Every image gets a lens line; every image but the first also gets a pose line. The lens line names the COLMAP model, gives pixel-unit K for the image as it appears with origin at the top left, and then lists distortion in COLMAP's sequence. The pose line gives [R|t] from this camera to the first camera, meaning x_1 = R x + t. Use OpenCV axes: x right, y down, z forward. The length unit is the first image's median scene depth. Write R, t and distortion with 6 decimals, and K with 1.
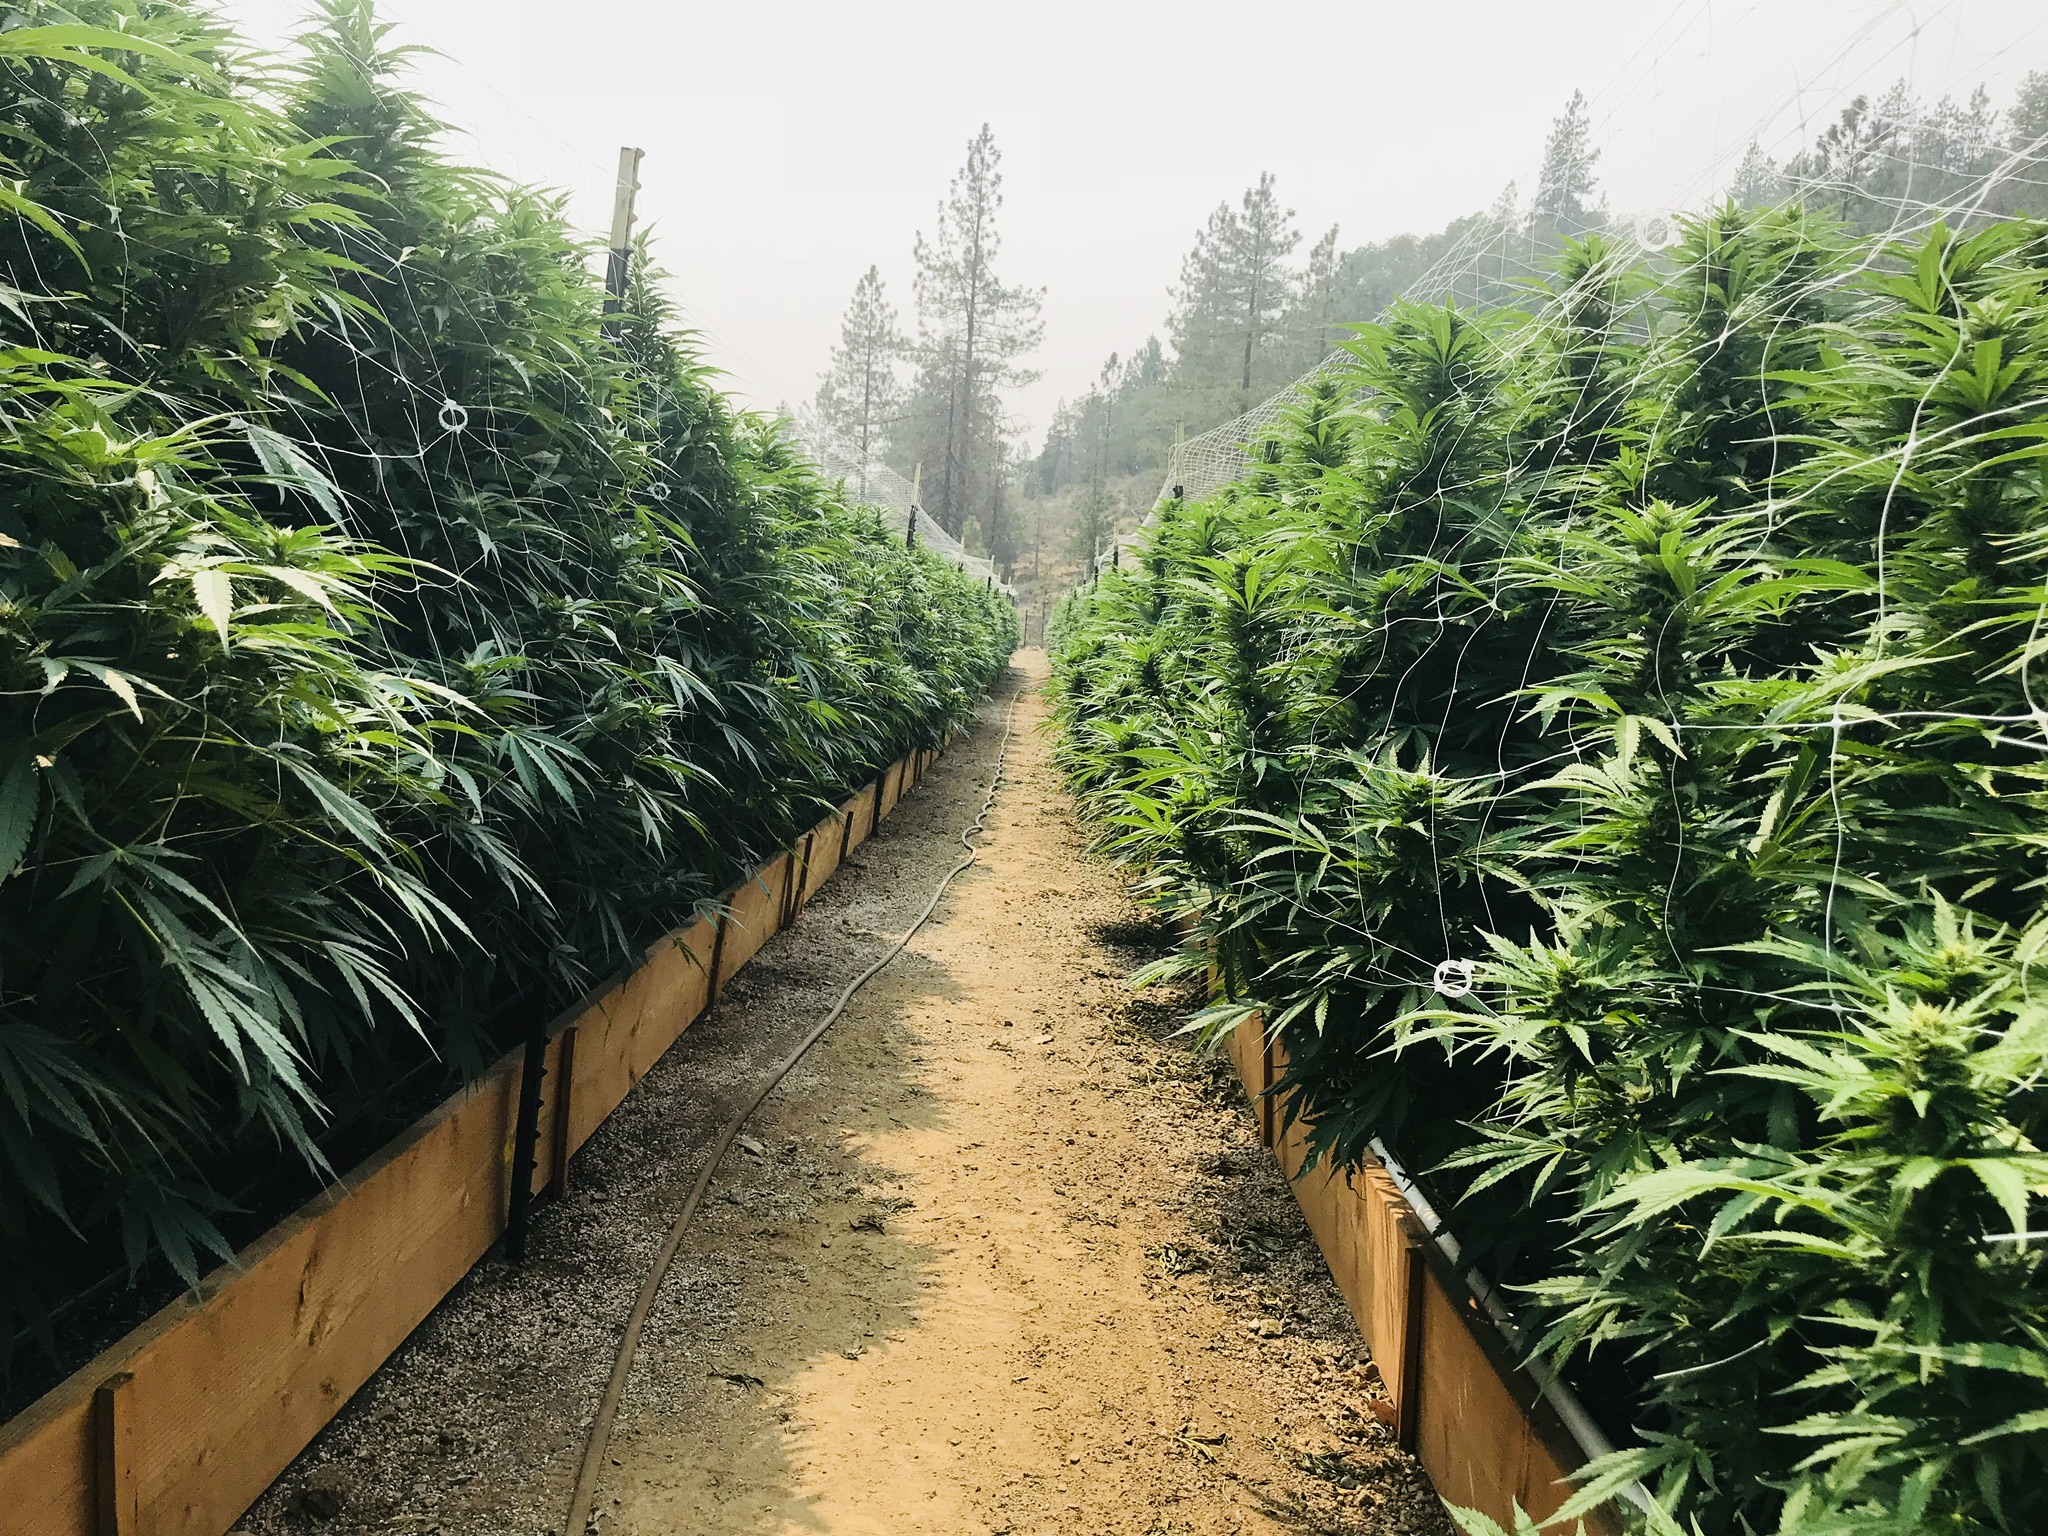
lens RADIAL K [[1649.8, 0, 1022.6], [0, 1649.8, 764.7], [0, 0, 1]] dist [-0.021541, 0.005735]
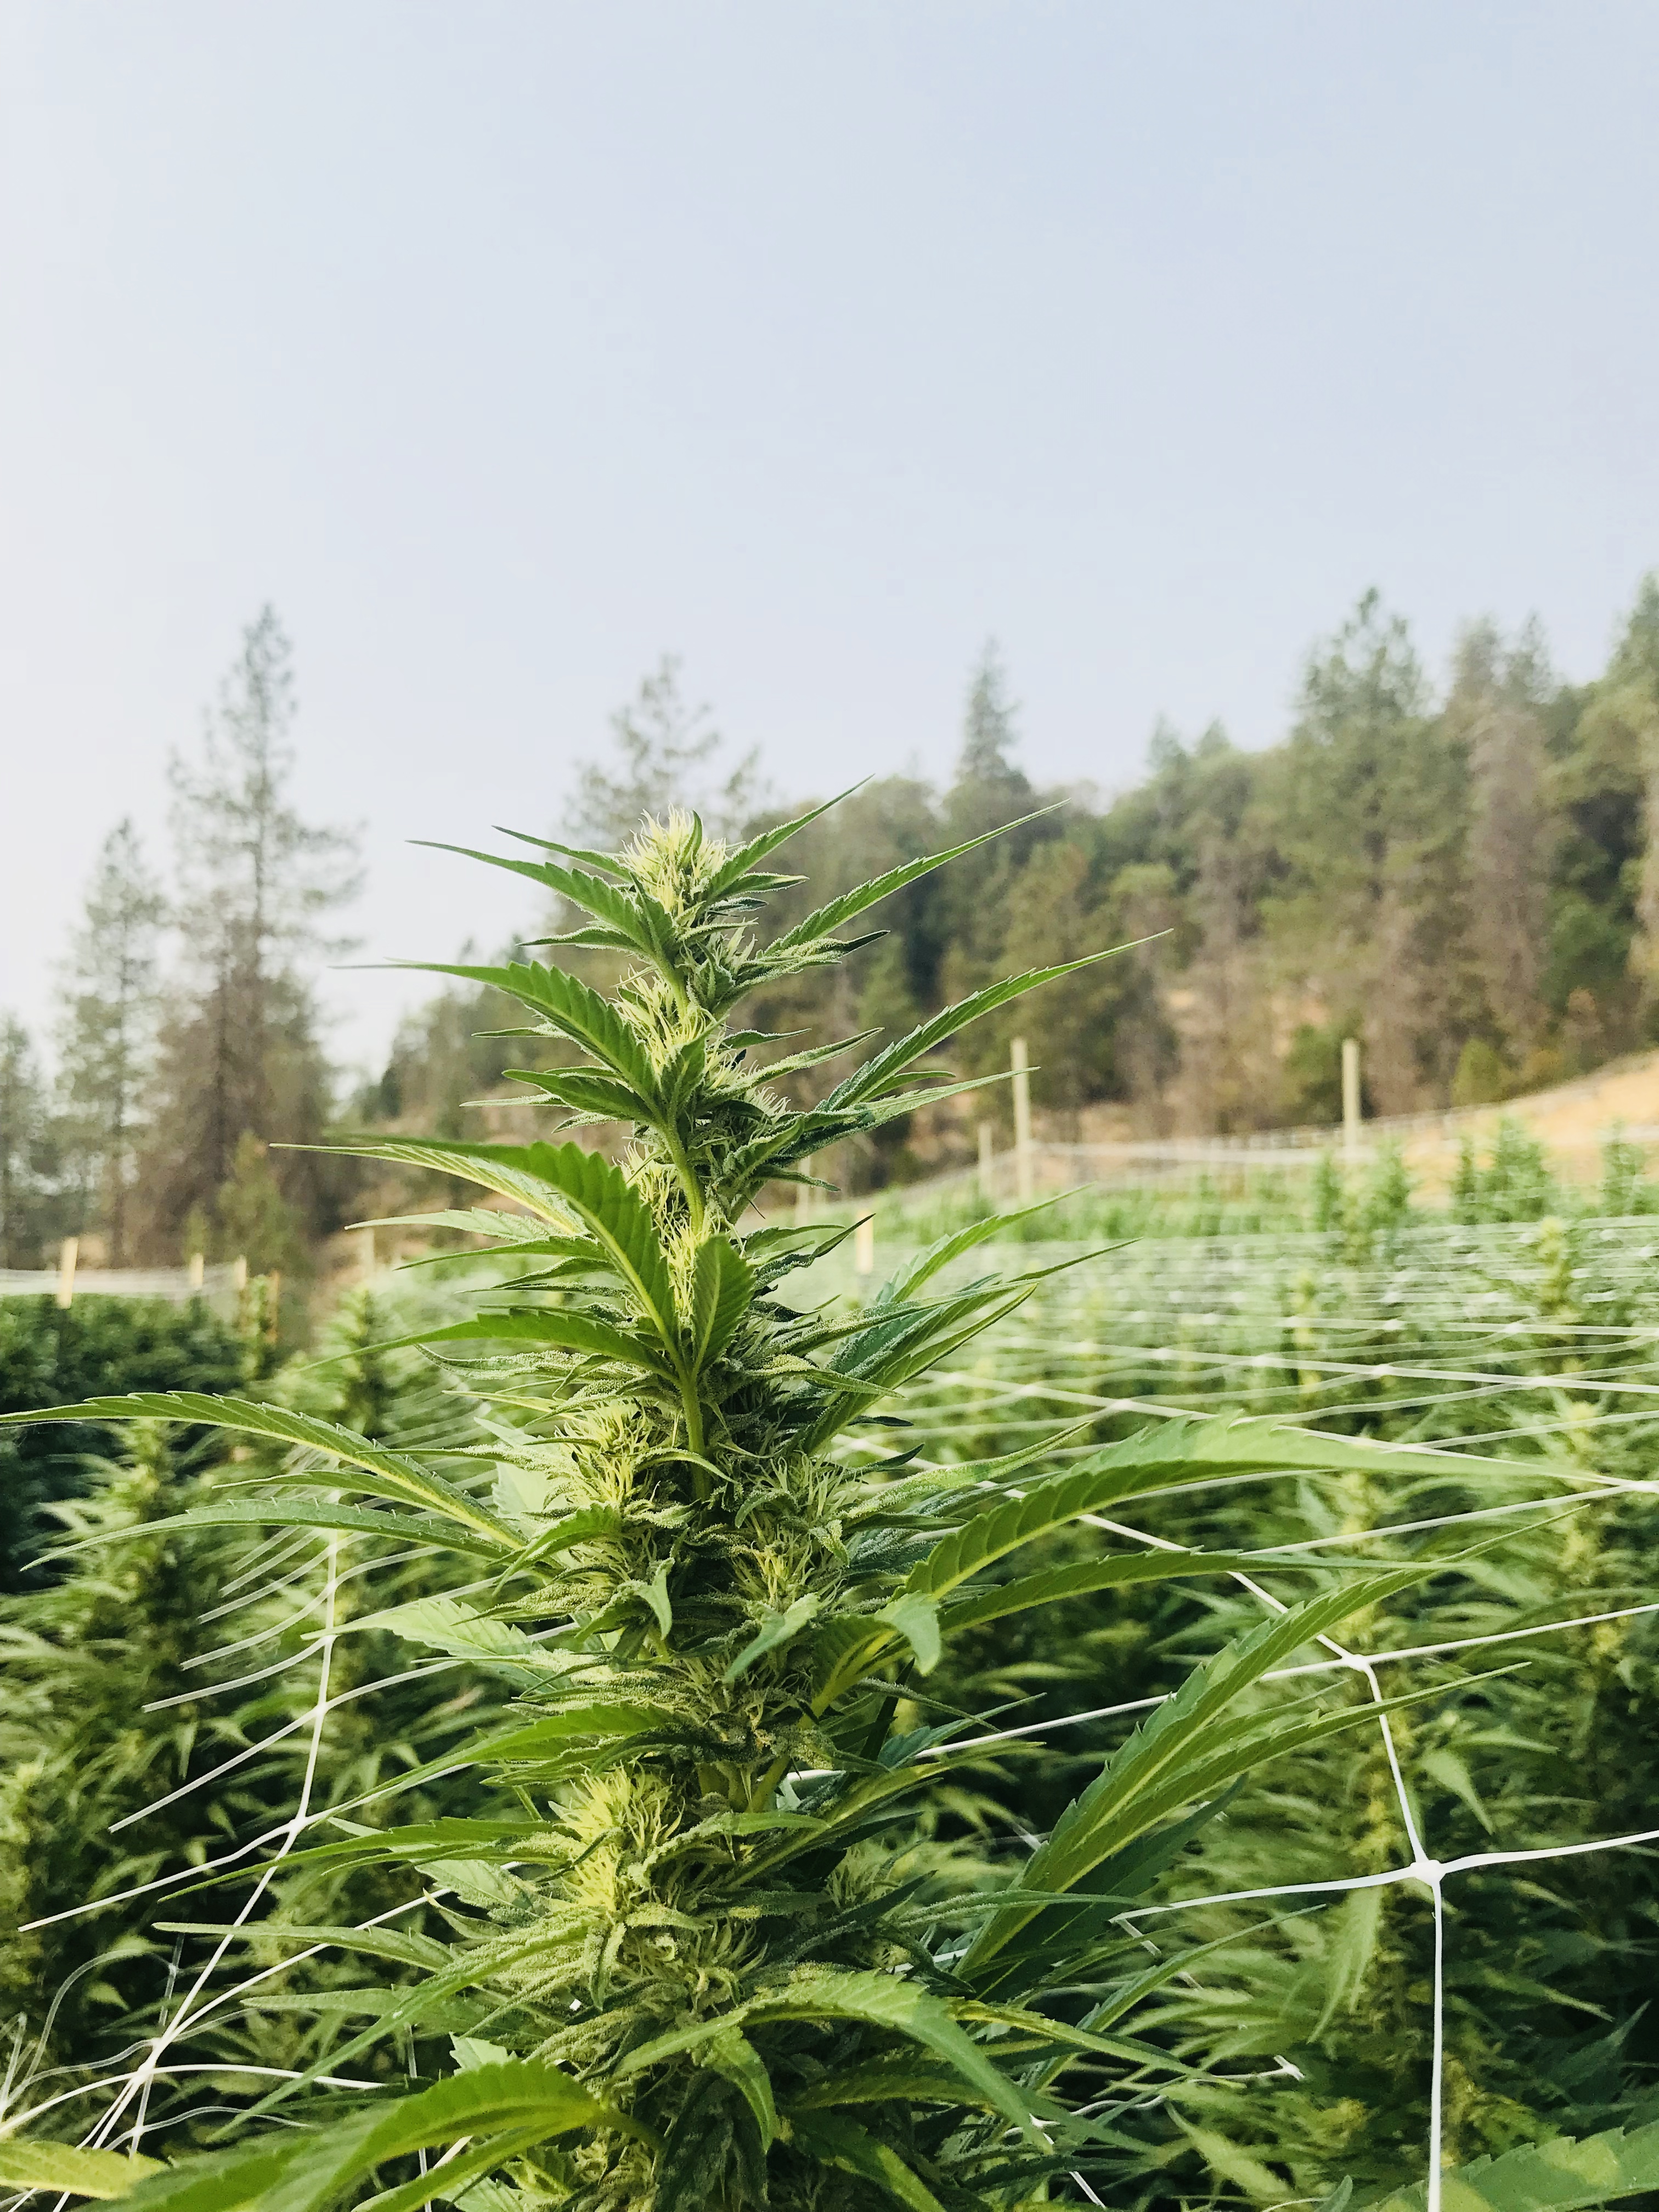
lens RADIAL K [[1782.0, 0, 833.2], [0, 1782.0, 1100.8], [0, 0, 1]] dist [-0.021541, 0.005735]
pose [[0.967478, -0.044654, 0.248981, 0.012876], [0.087115, 0.982900, -0.162228, -0.028860], [-0.237480, 0.178642, 0.954825, 0.235303]]
